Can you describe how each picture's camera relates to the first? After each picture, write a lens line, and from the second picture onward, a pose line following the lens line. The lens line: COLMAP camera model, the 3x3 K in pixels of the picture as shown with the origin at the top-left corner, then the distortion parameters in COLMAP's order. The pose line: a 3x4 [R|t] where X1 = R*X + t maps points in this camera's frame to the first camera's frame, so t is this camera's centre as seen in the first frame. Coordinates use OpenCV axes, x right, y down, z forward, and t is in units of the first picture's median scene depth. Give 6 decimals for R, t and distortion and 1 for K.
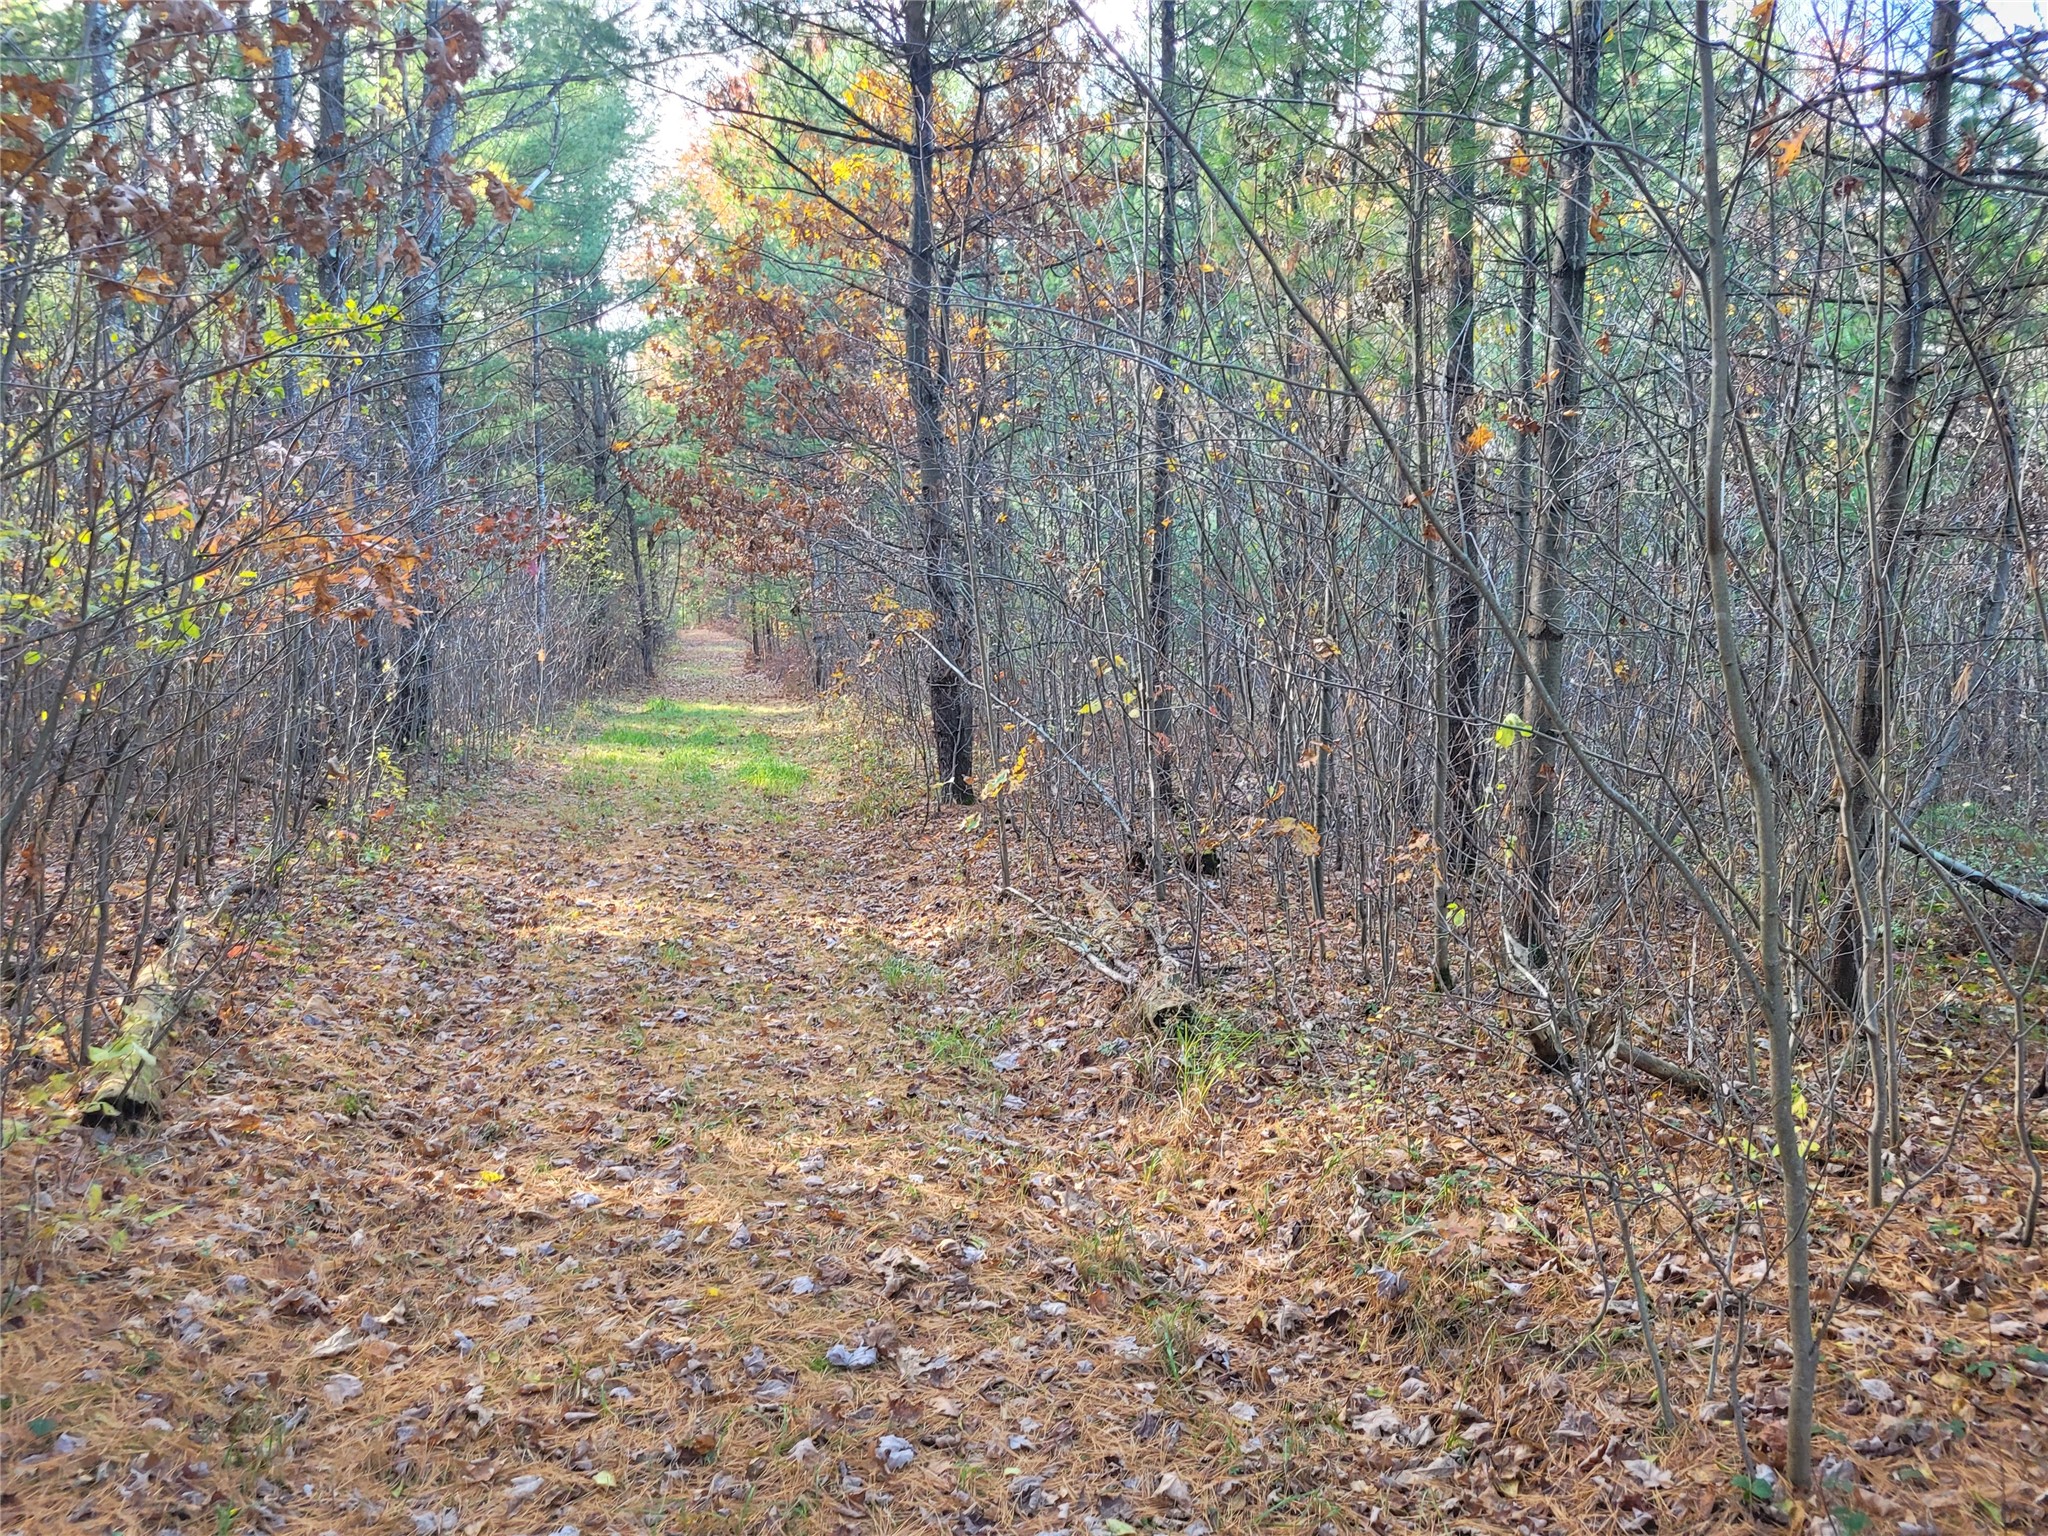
lens RADIAL K [[1545.3, 0, 1015.0], [0, 1545.3, 780.7], [0, 0, 1]] dist [0.040671, -0.030451]
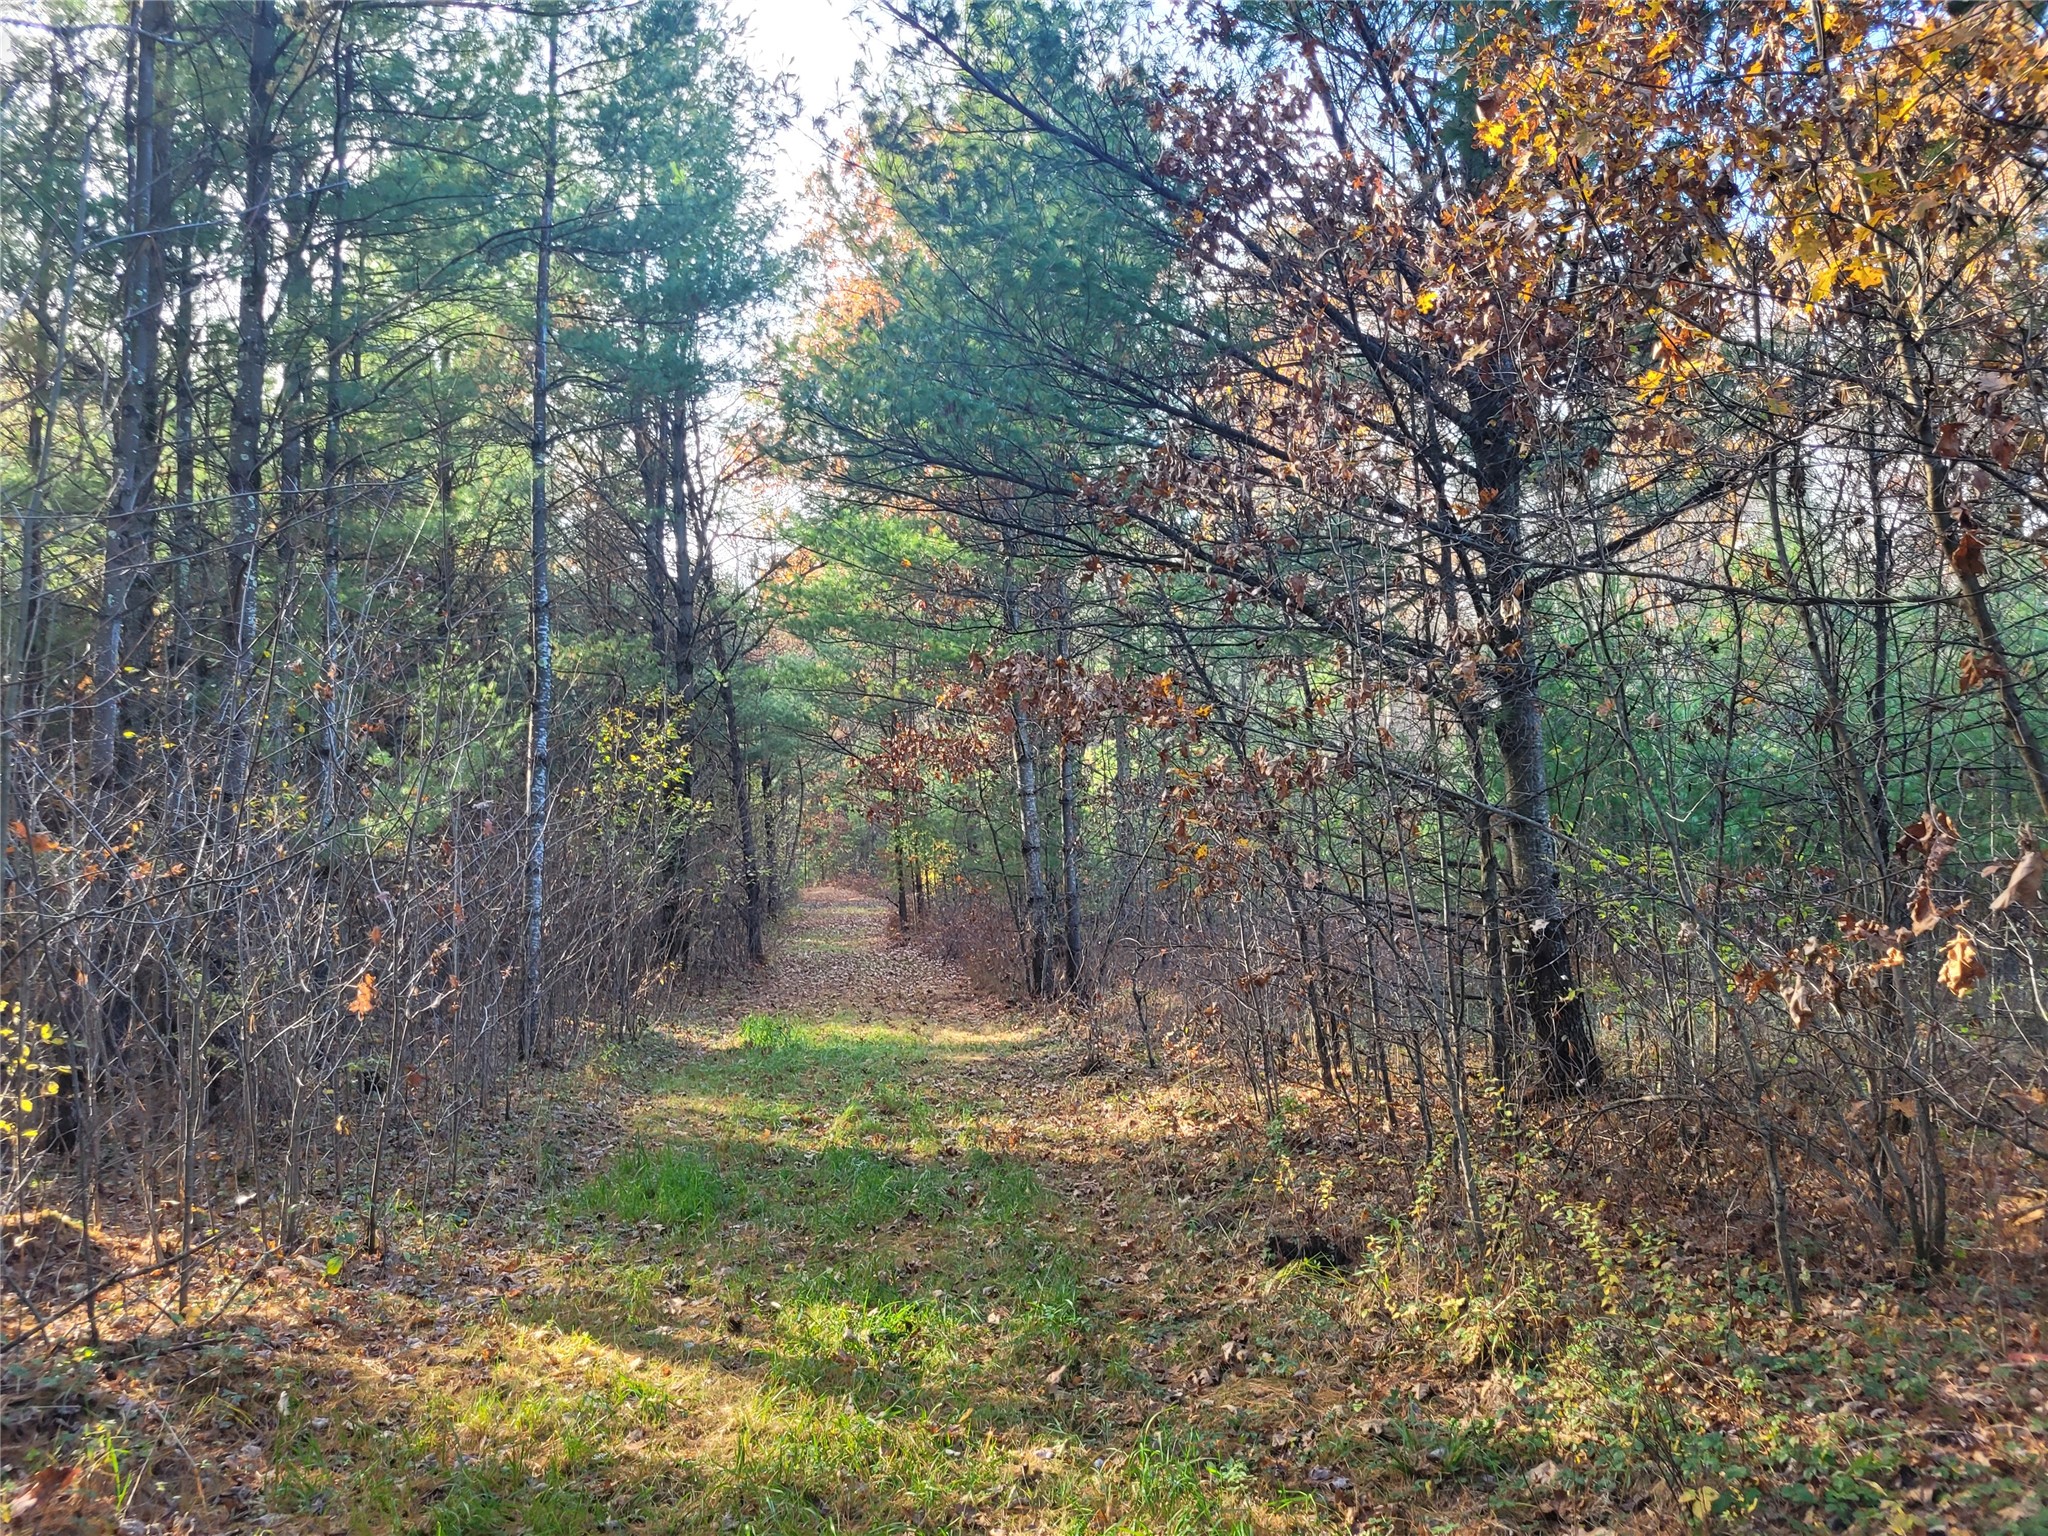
lens RADIAL K [[1545.3, 0, 1015.0], [0, 1545.3, 780.7], [0, 0, 1]] dist [0.040671, -0.030451]
pose [[0.996918, -0.028968, -0.072908, -0.165042], [0.016962, 0.986938, -0.160205, -0.078985], [0.076596, 0.158475, 0.984387, 0.760586]]
